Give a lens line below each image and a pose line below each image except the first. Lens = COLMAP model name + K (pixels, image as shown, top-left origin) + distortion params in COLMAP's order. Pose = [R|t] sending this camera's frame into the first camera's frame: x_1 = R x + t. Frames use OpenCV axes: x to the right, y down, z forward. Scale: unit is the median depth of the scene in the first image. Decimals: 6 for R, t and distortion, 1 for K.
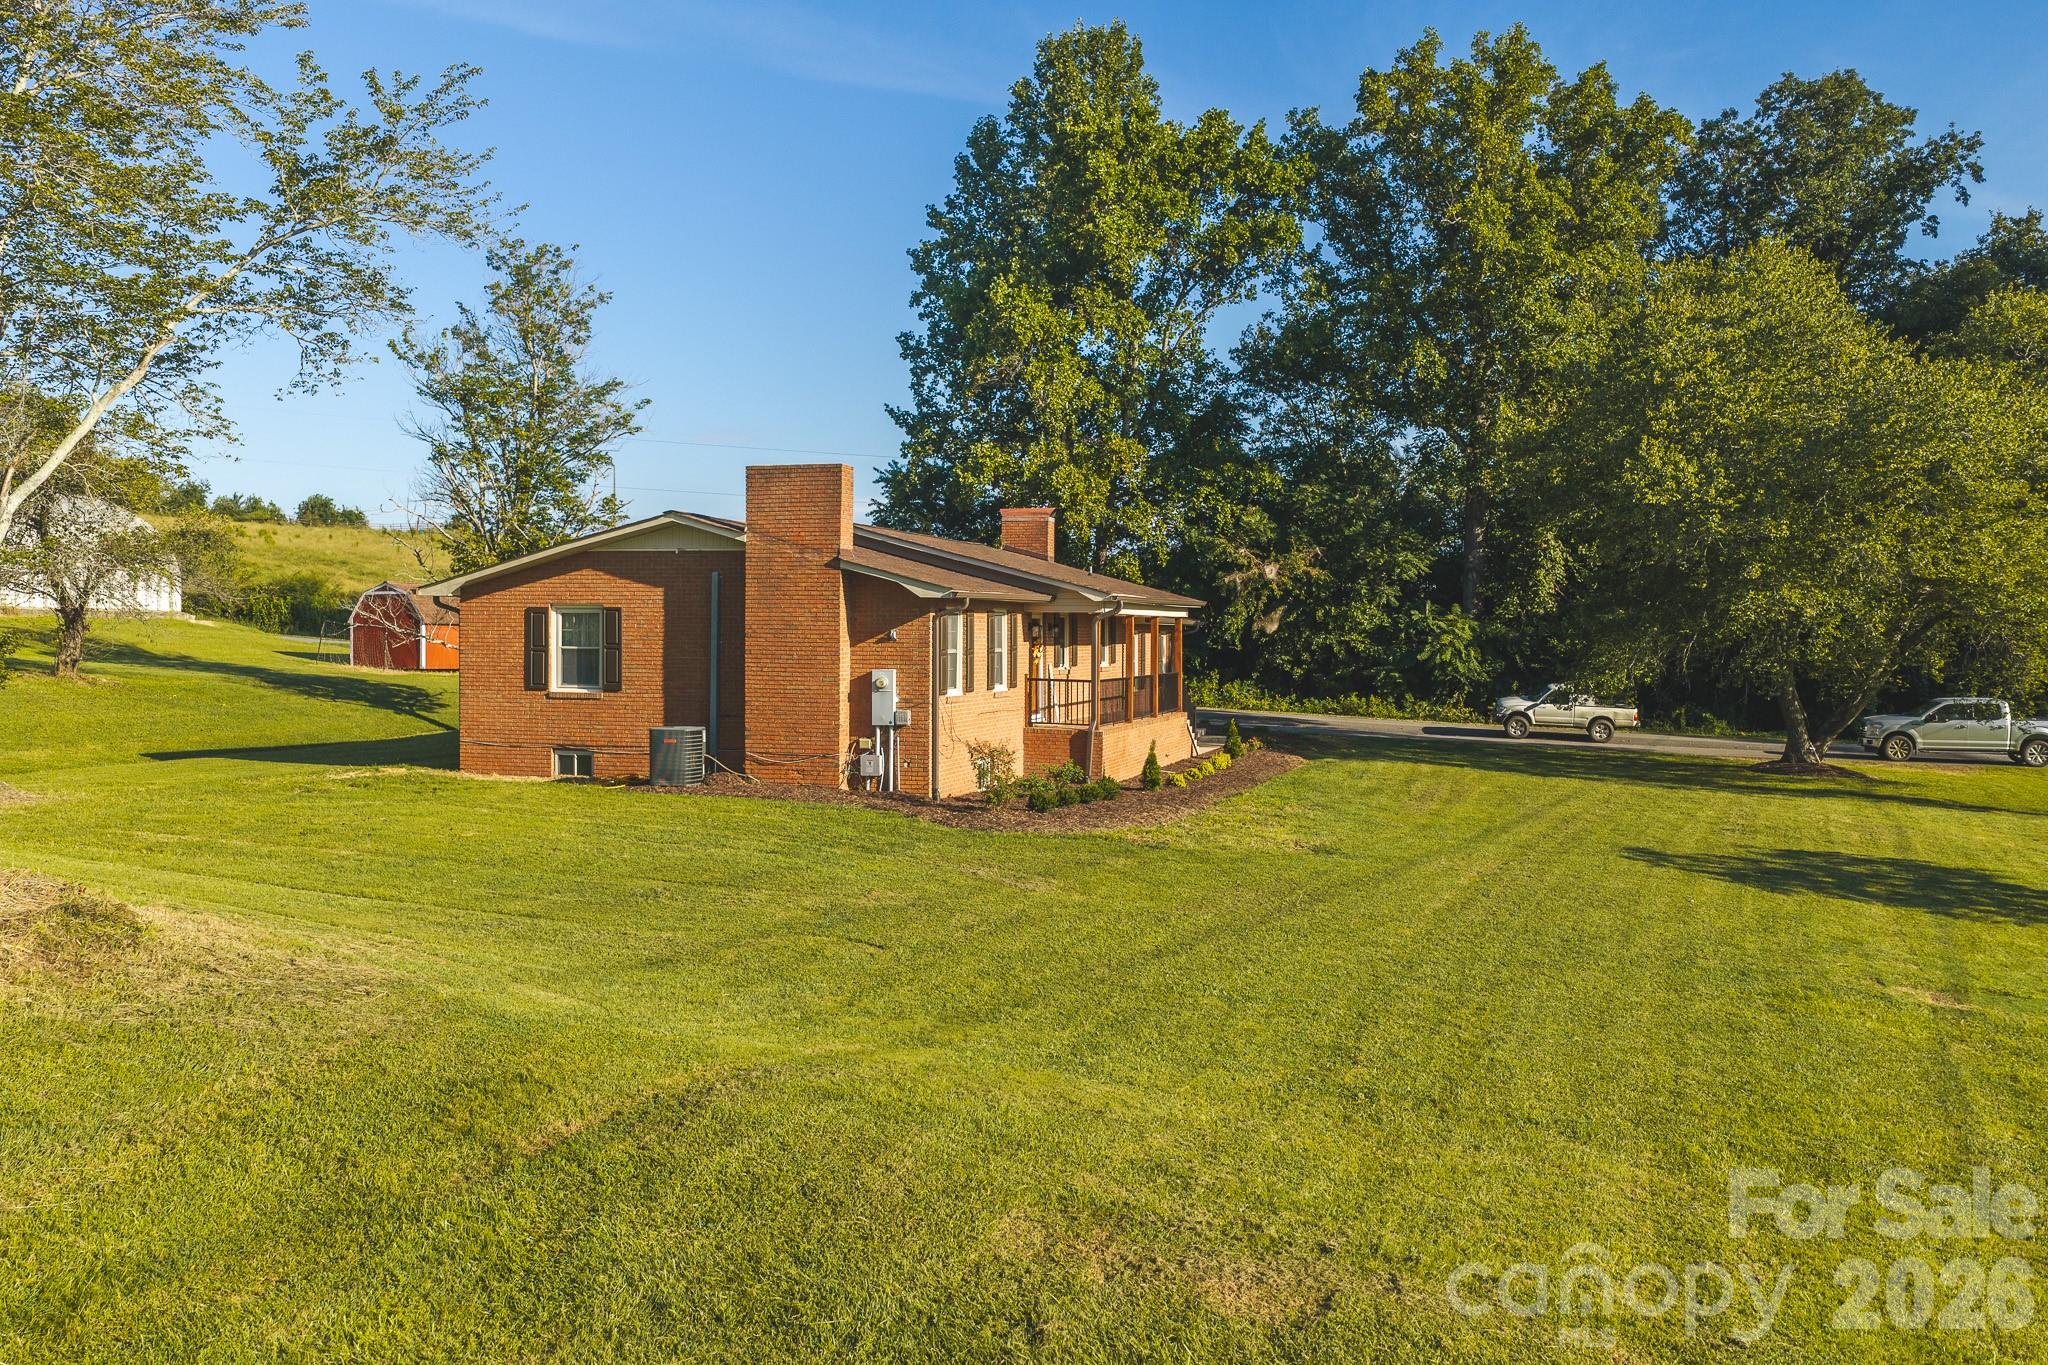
lens RADIAL K [[1733.7, 0, 1024.0], [0, 1733.7, 682.5], [0, 0, 1]] dist [0.009592, -0.008049]
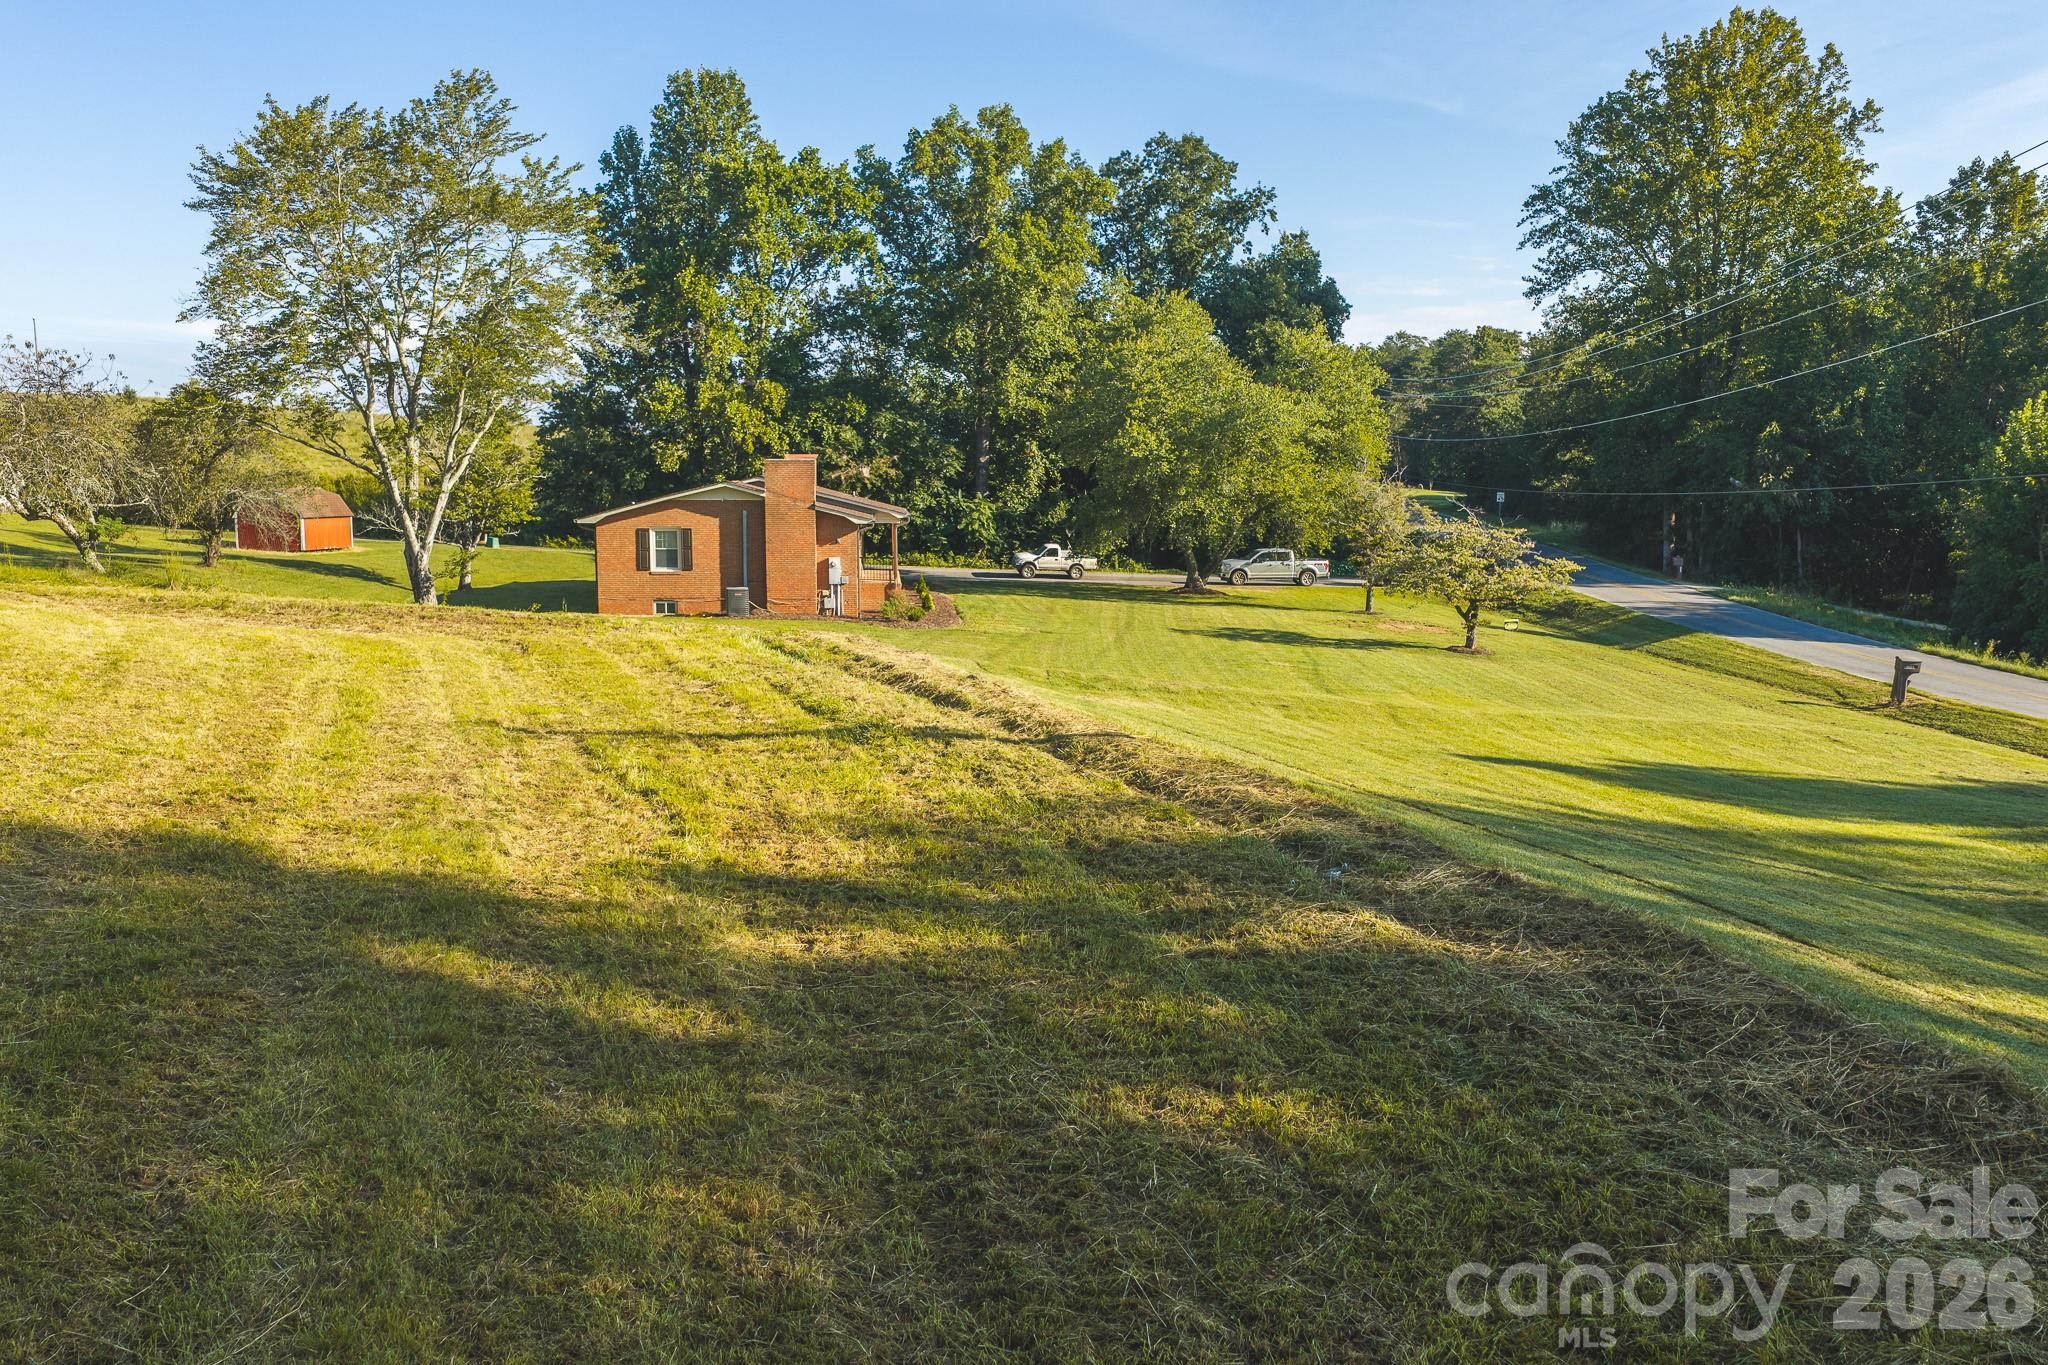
lens RADIAL K [[1685.1, 0, 1024.0], [0, 1685.1, 682.5], [0, 0, 1]] dist [0.035715, -0.006241]
pose [[0.933222, -0.049841, 0.355828, -0.282769], [0.015713, 0.995046, 0.098164, -0.025224], [-0.358957, -0.086018, 0.929382, -0.470536]]
